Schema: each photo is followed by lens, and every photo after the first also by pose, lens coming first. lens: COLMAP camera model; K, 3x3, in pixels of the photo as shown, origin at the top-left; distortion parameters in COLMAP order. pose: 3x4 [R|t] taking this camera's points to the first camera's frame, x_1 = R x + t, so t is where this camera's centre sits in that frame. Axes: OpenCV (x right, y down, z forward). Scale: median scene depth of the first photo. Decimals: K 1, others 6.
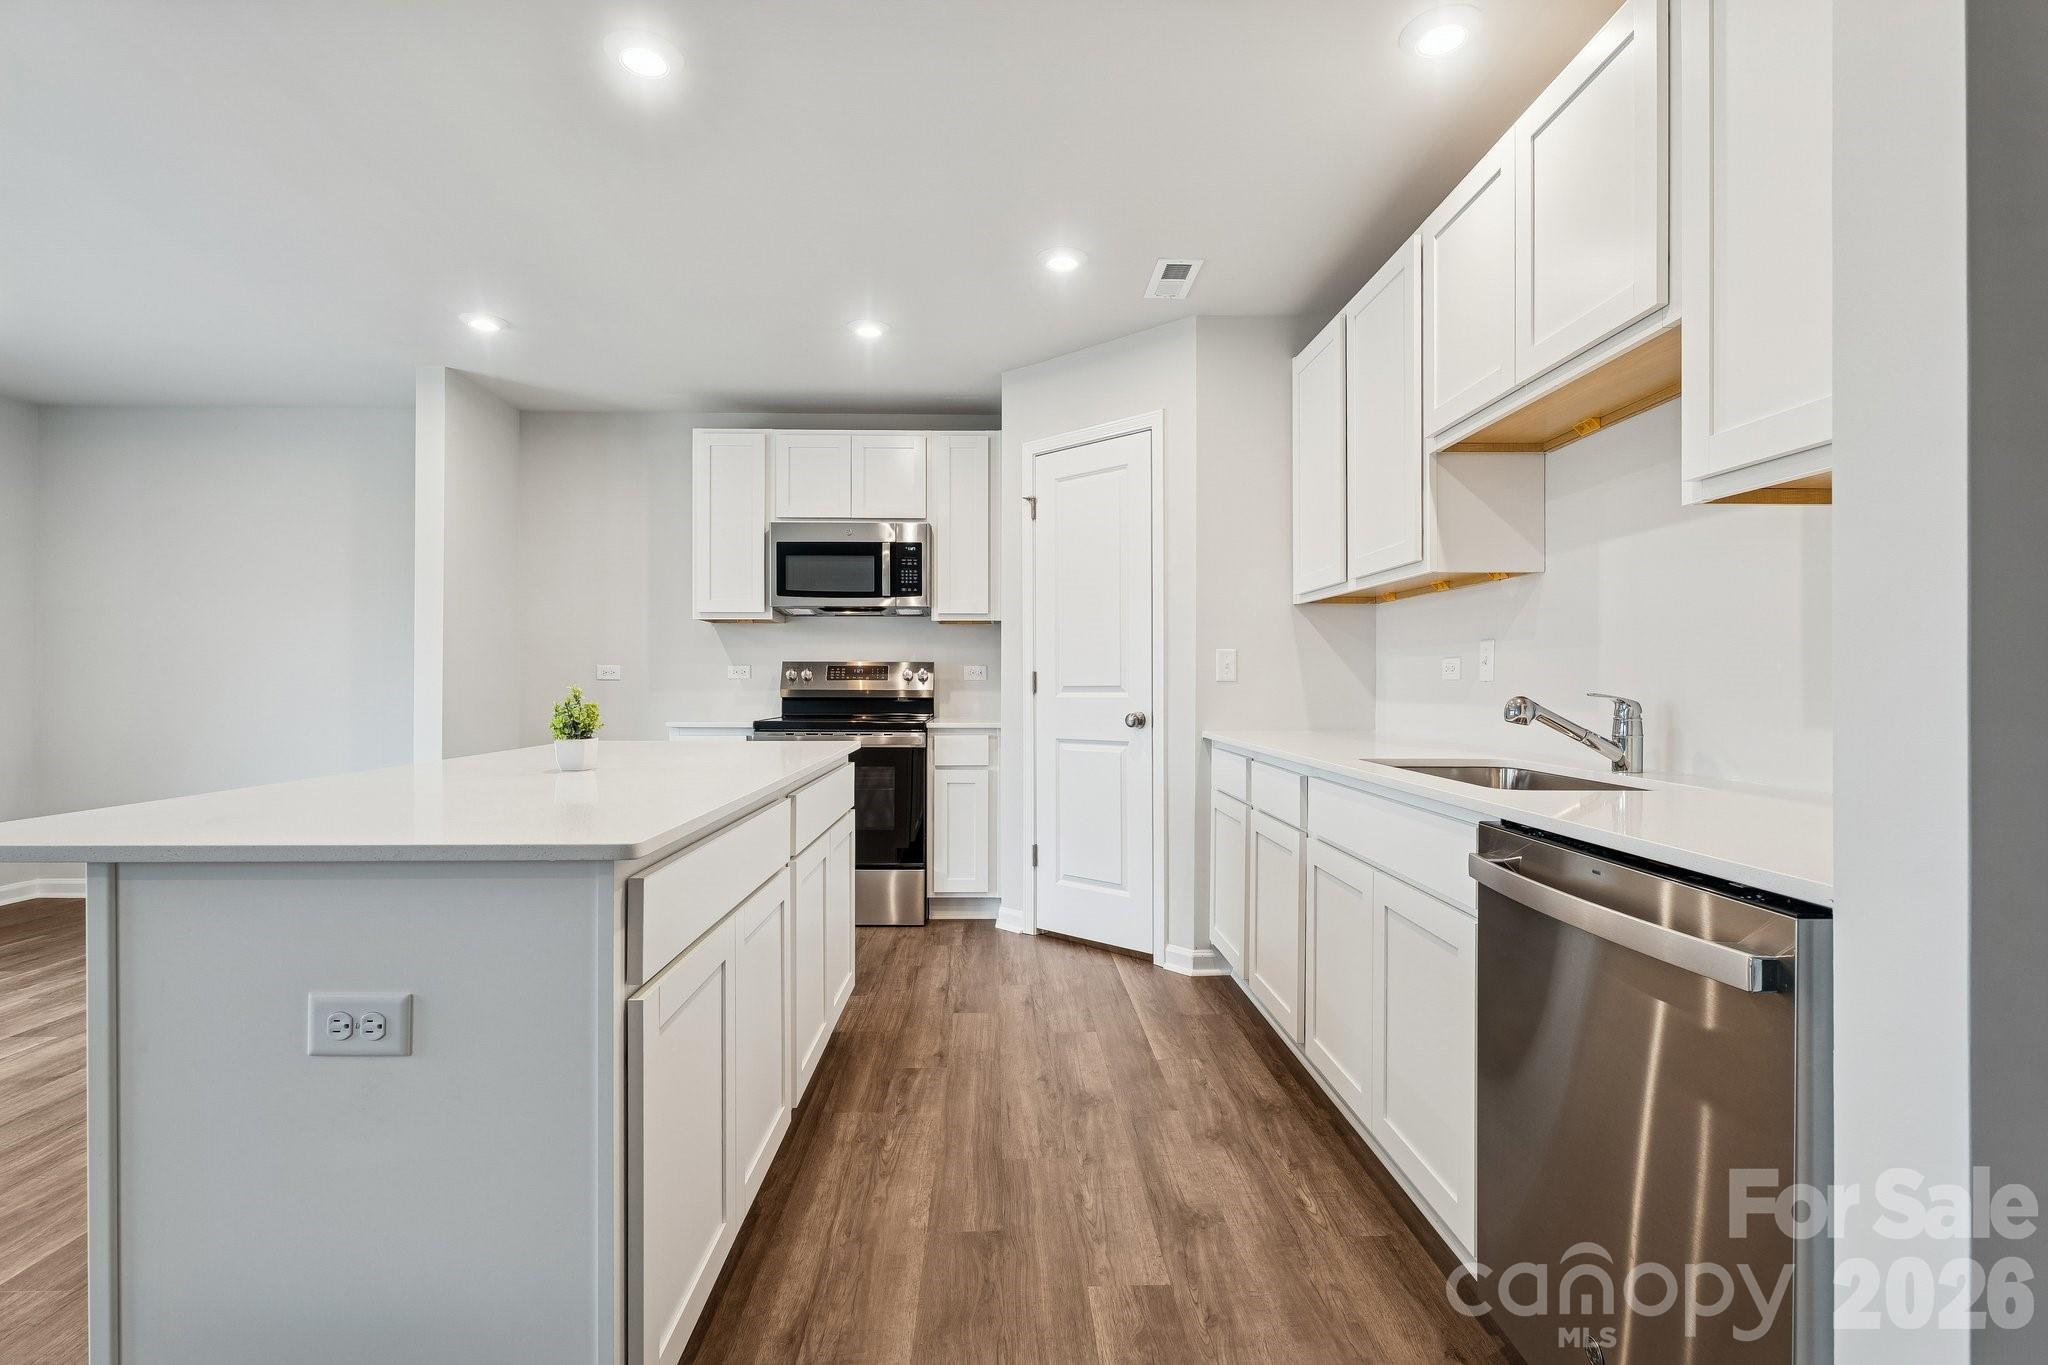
lens RADIAL K [[958.8, 0, 1014.2], [0, 958.8, 682.2], [0, 0, 1]] dist [-0.002454, 0.000107]
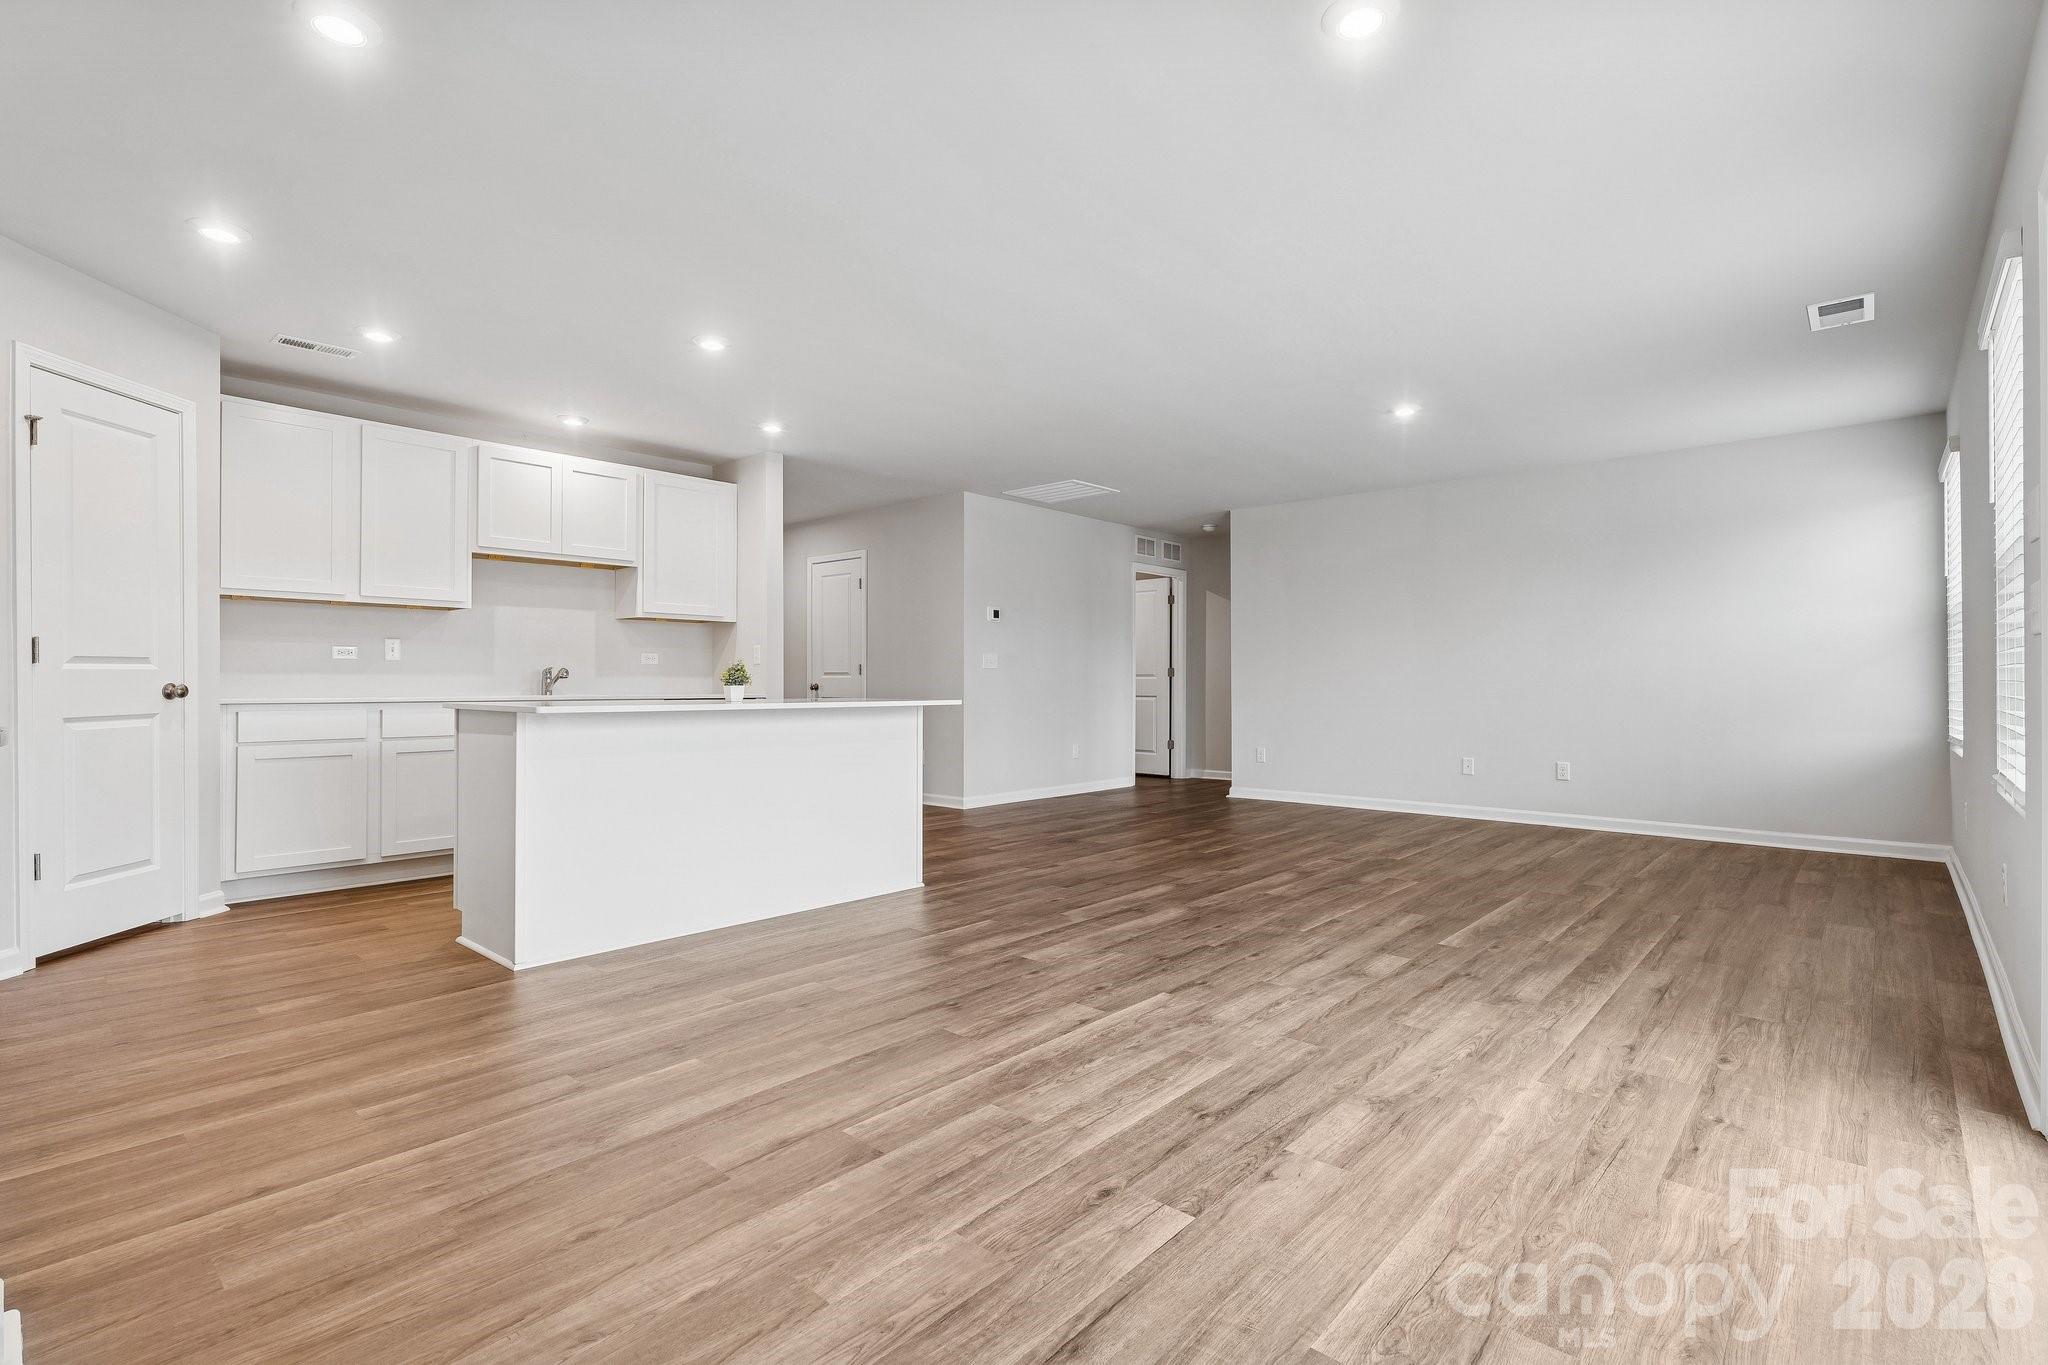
lens RADIAL K [[953.5, 0, 1024.0], [0, 953.5, 682.5], [0, 0, 1]] dist [0.002217, 0.000007]
pose [[-0.728537, -0.002163, 0.685003, -1.124088], [-0.001529, 0.999998, 0.001532, 0.024480], [-0.685005, 0.000069, -0.728538, 1.017565]]
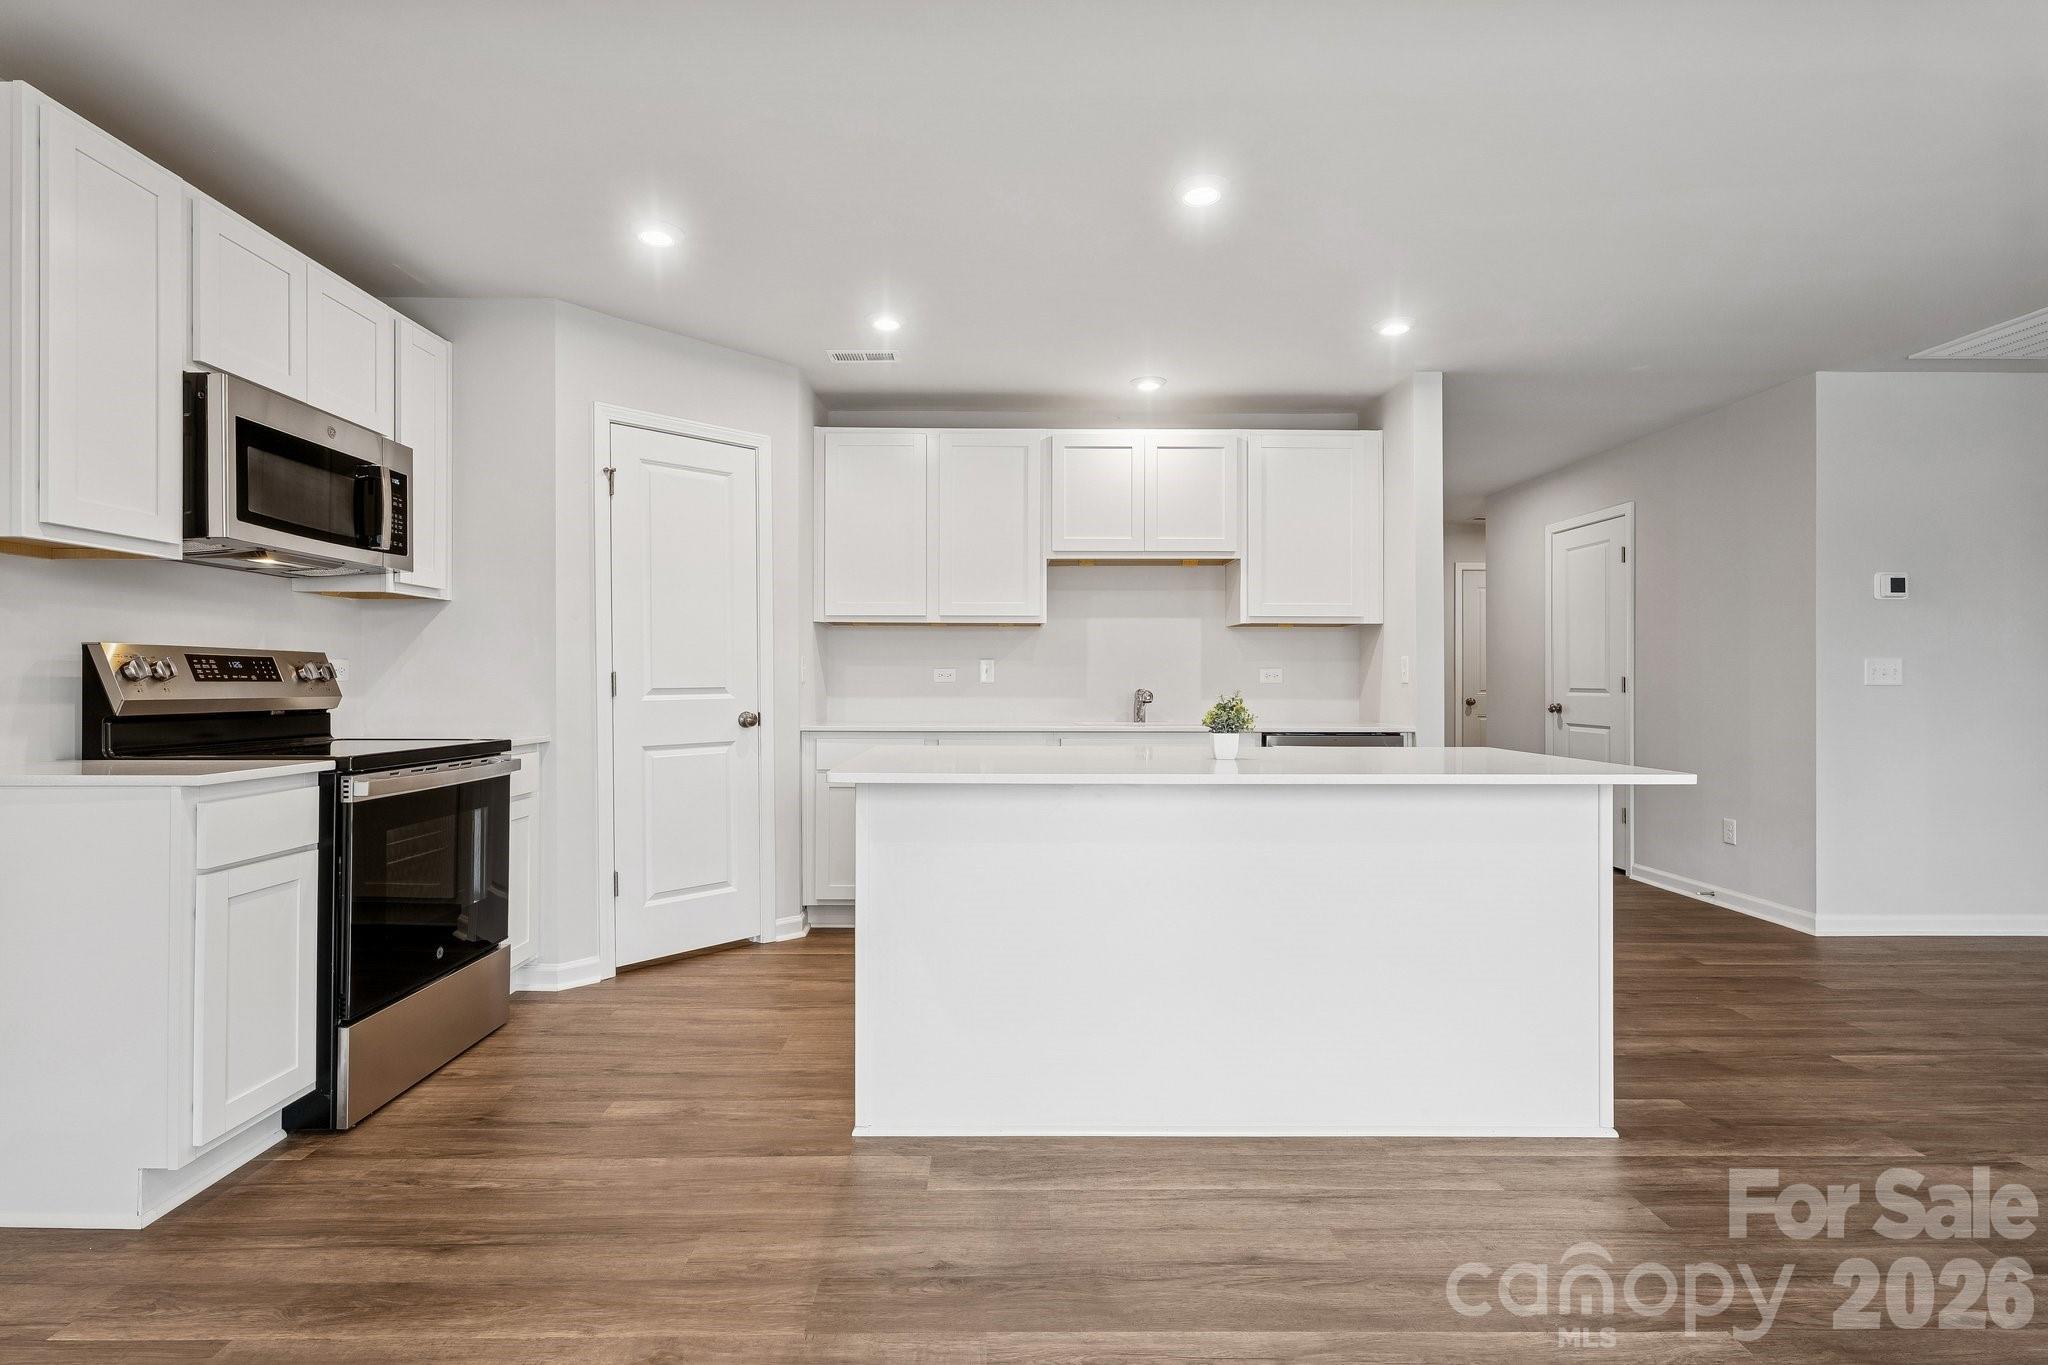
lens RADIAL K [[958.5, 0, 1011.7], [0, 958.5, 679.8], [0, 0, 1]] dist [0.003257, 0.000523]
pose [[0.008755, 0.001465, 0.999961, -0.841773], [-0.000785, 0.999999, -0.001458, -0.003070], [-0.999961, -0.000772, 0.008756, 0.634250]]
